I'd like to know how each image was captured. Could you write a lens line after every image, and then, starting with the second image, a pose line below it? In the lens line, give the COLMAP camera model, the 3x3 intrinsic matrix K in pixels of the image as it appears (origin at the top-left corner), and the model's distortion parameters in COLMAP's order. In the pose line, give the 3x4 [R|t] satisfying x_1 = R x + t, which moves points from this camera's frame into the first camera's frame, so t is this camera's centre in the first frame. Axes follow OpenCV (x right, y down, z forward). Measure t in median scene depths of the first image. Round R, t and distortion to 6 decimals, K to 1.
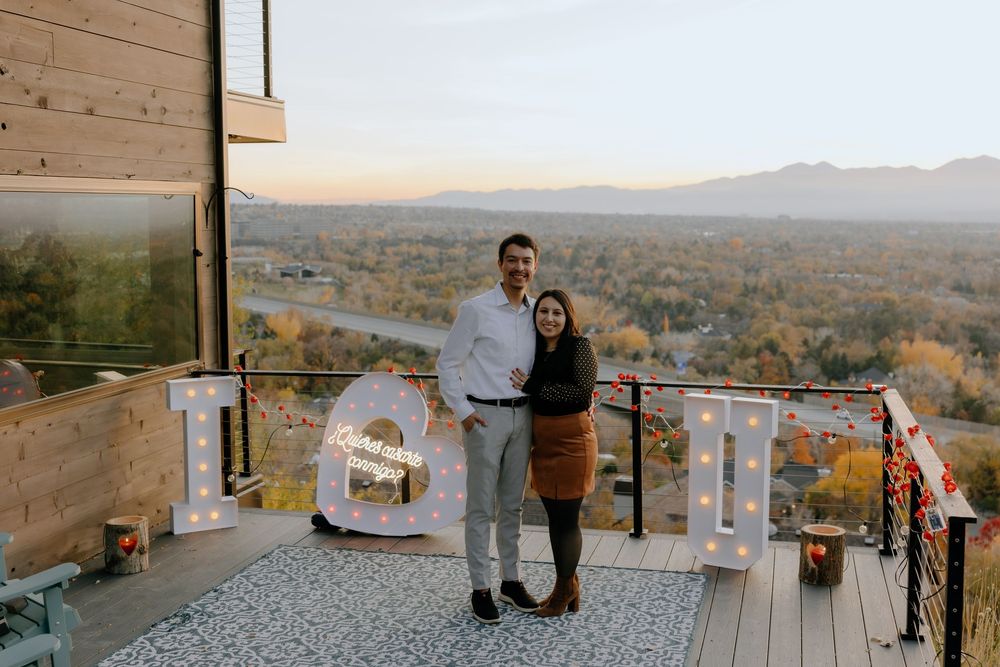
lens RADIAL K [[1188.3, 0, 509.1], [0, 1188.3, 311.9], [0, 0, 1]] dist [0.008184, 0.000000]
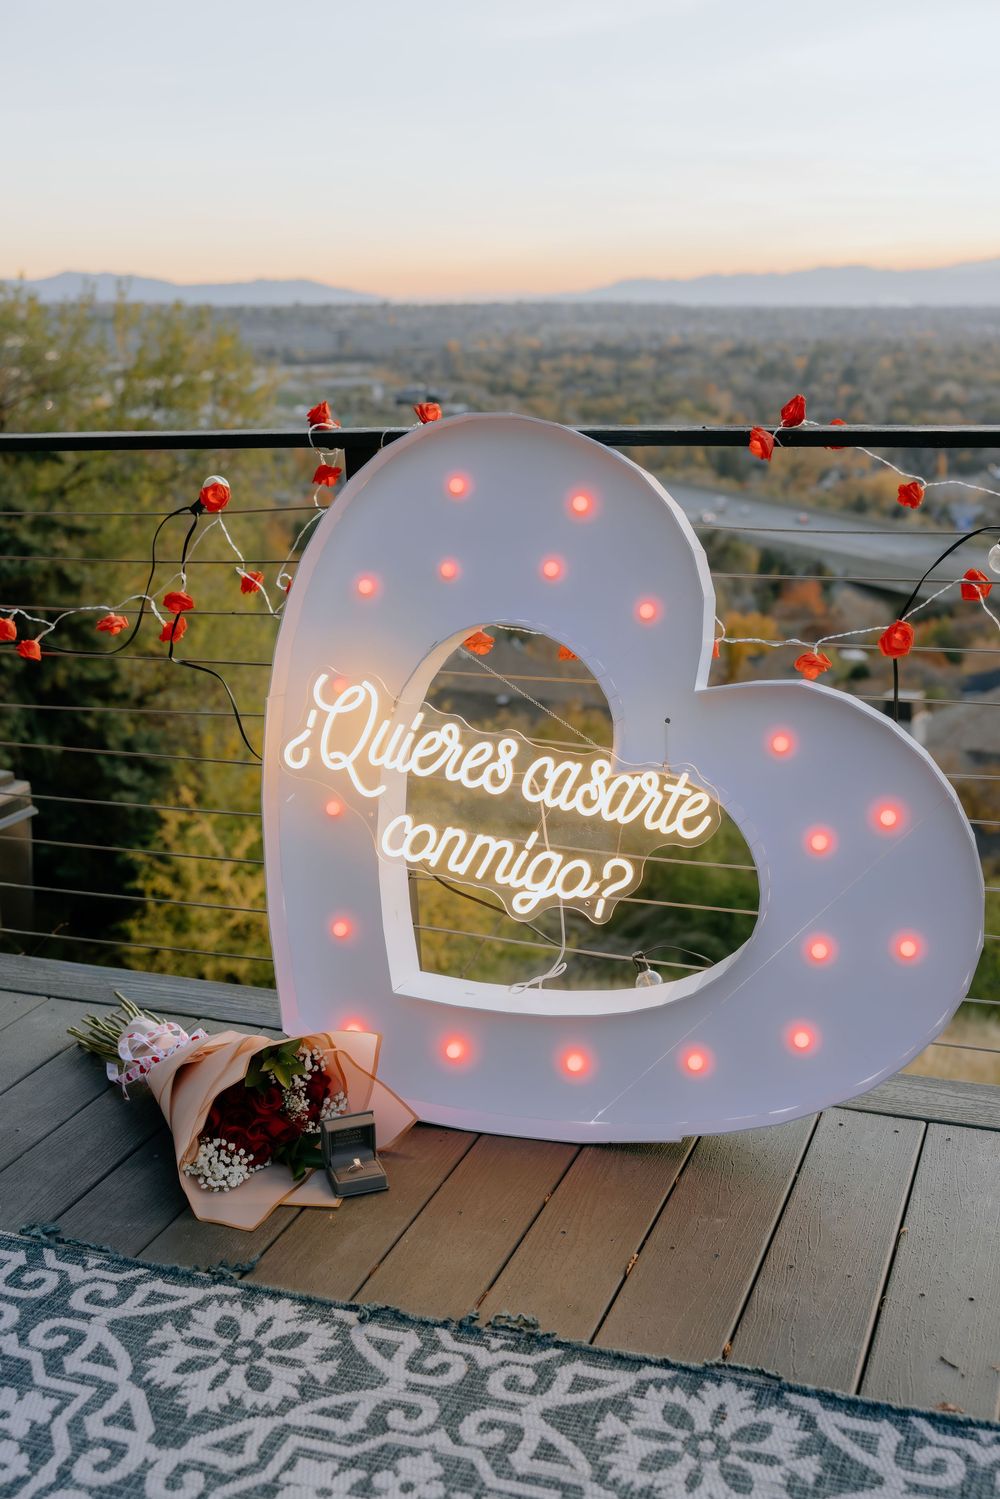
lens RADIAL K [[1628.1, 0, 494.2], [0, 1628.1, 744.3], [0, 0, 1]] dist [-0.007384, 0.000000]
pose [[0.991128, 0.008534, -0.132637, -0.020338], [0.014949, 0.984447, 0.175043, 0.054282], [0.132068, -0.175473, 0.975586, 0.648339]]
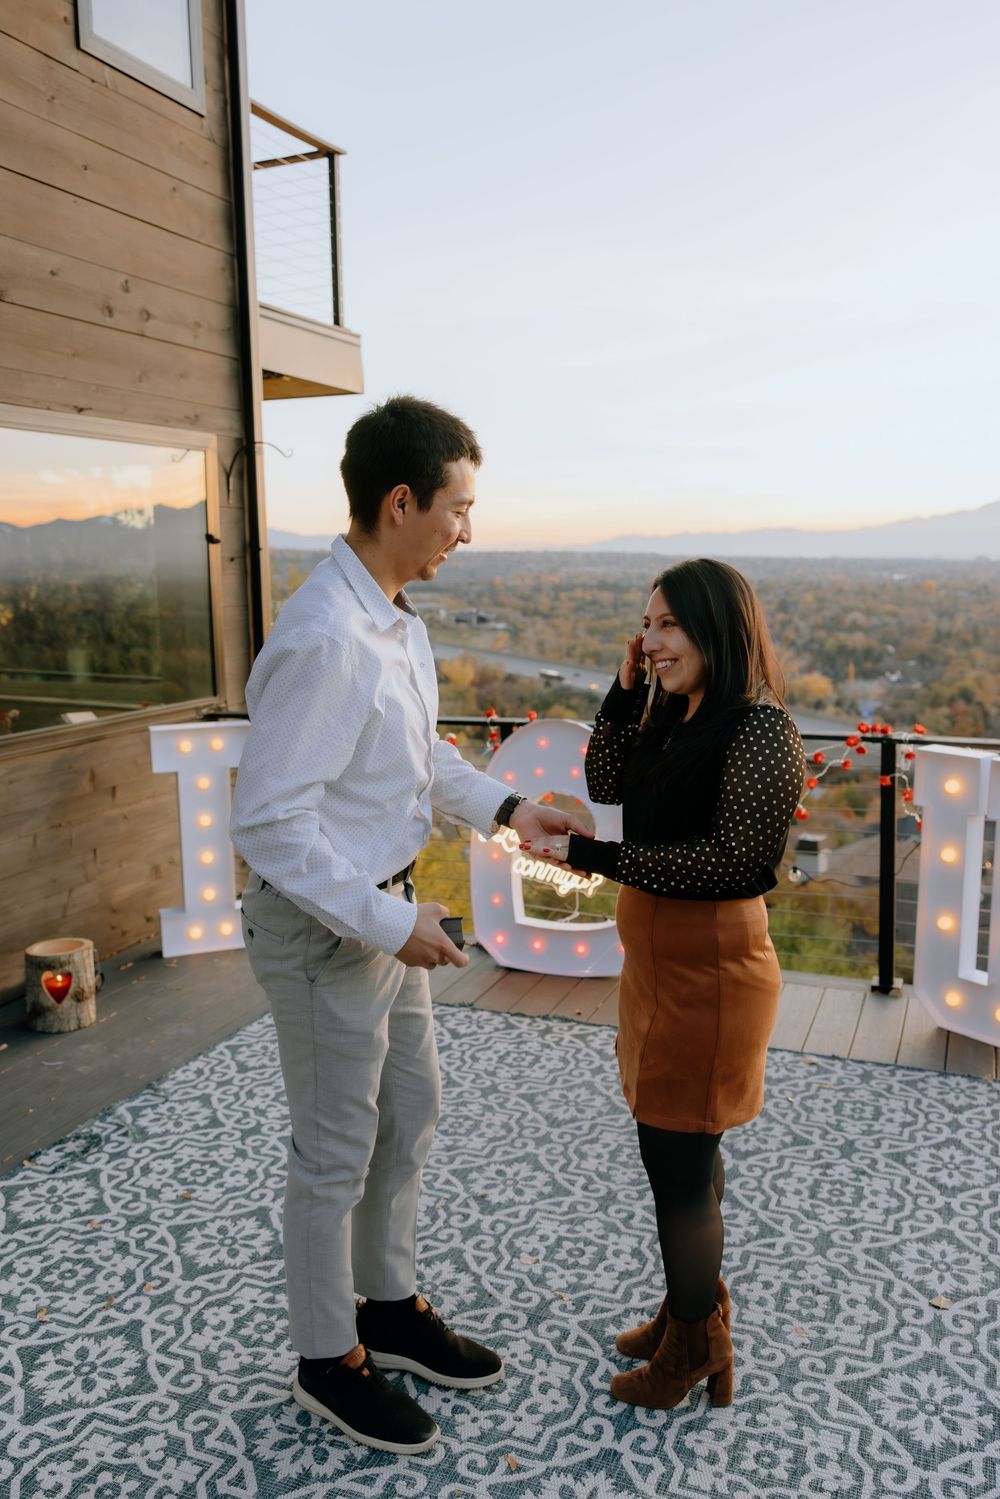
lens RADIAL K [[1195.1, 0, 498.9], [0, 1195.1, 728.1], [0, 0, 1]] dist [0.002689, 0.002253]
pose [[0.988096, 0.010672, -0.153469, 0.005164], [-0.001736, 0.998301, 0.058247, 0.017817], [0.153830, -0.057287, 0.986435, 0.342685]]
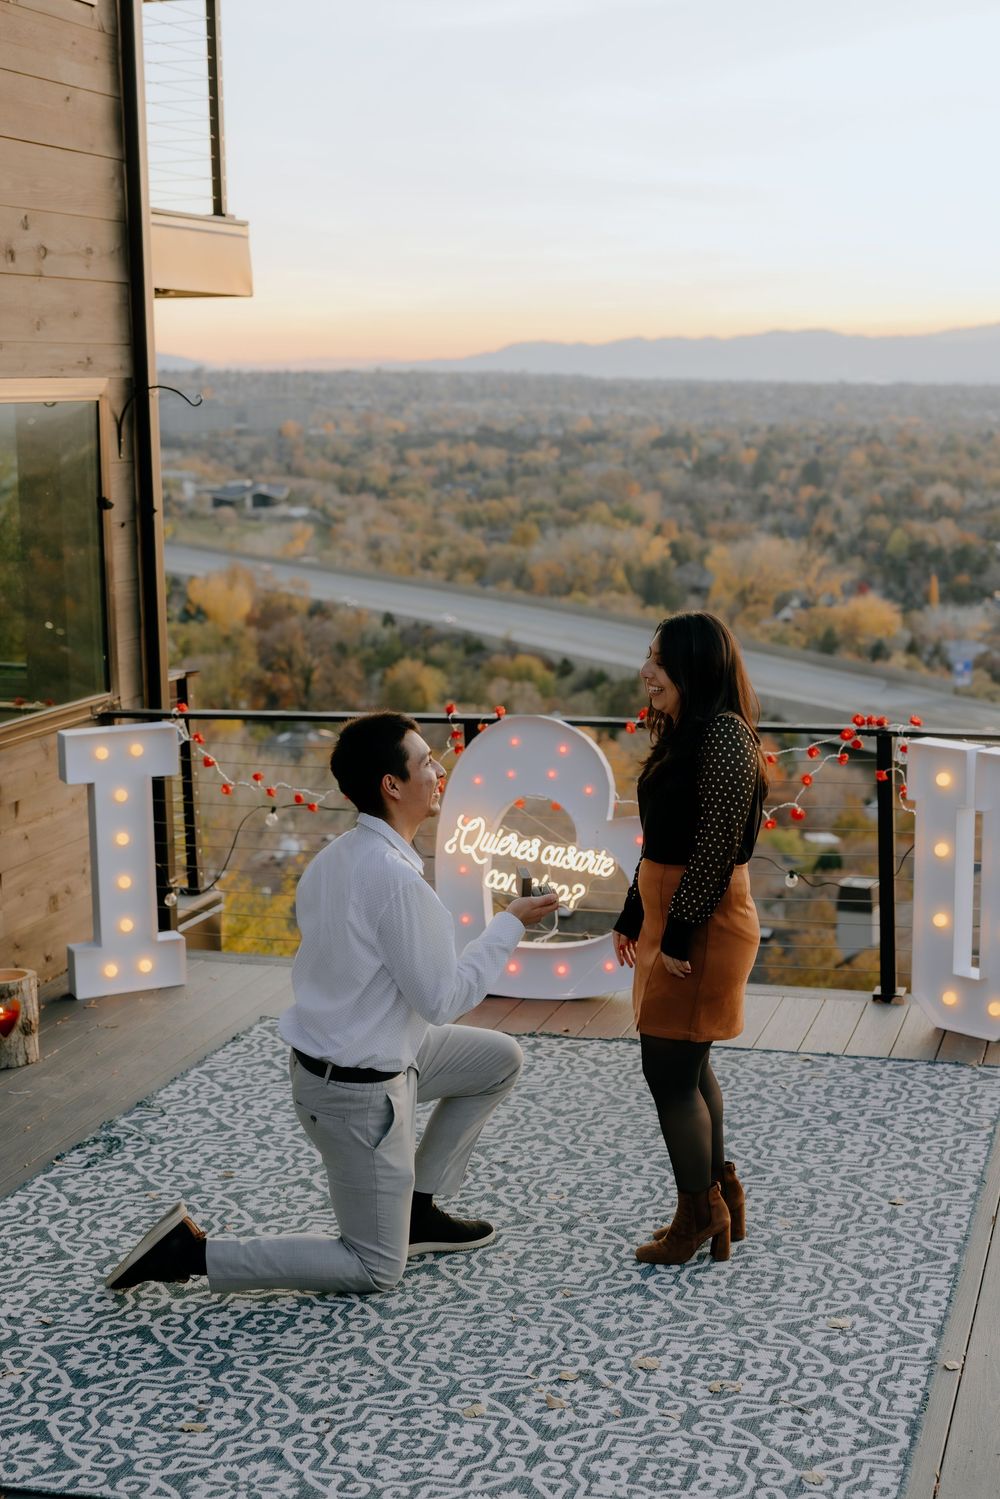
lens RADIAL K [[2220.5, 0, 590.2], [0, 2220.5, 687.1], [0, 0, 1]] dist [0.014024, 0.000000]
pose [[0.999738, -0.005725, -0.022152, -0.008739], [0.006892, 0.998573, 0.052962, -0.016591], [0.021817, -0.053100, 0.998351, -0.051626]]
